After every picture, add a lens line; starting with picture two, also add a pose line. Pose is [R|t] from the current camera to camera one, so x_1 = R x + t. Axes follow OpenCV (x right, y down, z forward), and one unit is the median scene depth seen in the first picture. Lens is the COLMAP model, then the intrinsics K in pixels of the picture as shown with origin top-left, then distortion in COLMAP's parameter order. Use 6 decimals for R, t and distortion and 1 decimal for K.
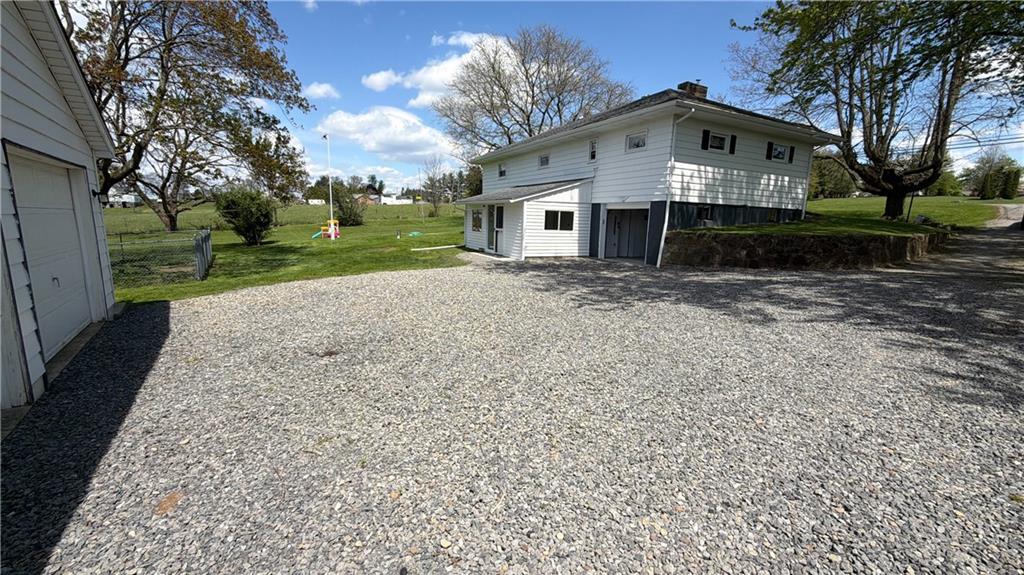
lens RADIAL K [[409.4, 0, 509.5], [0, 409.4, 289.6], [0, 0, 1]] dist [-0.002300, 0.000434]
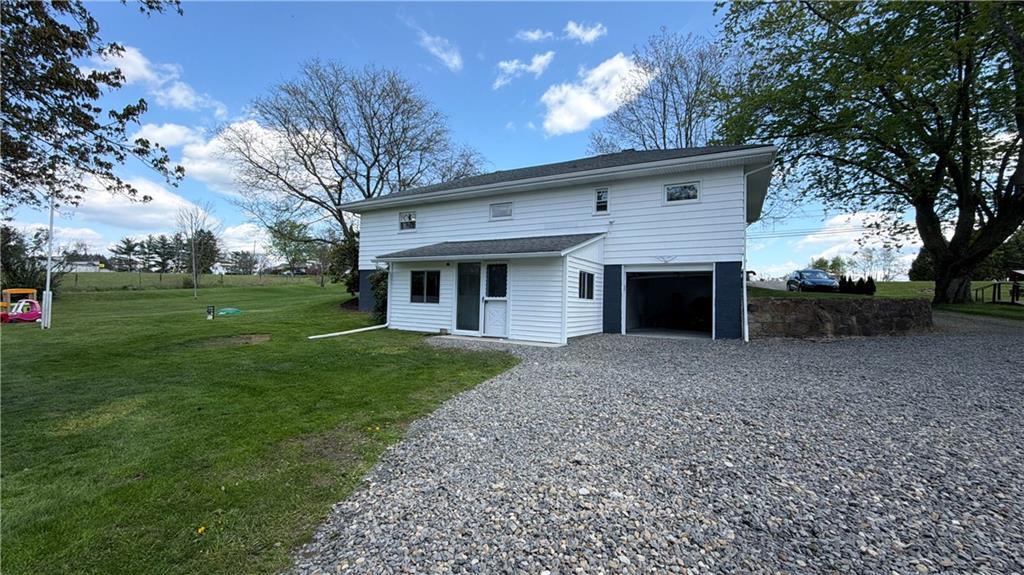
lens RADIAL K [[409.4, 0, 516.7], [0, 409.4, 288.0], [0, 0, 1]] dist [-0.002300, 0.000434]
pose [[0.836413, 0.010616, 0.547997, -0.382083], [0.091559, 0.983058, -0.158791, -0.059736], [-0.540398, 0.182989, 0.821270, 0.469298]]
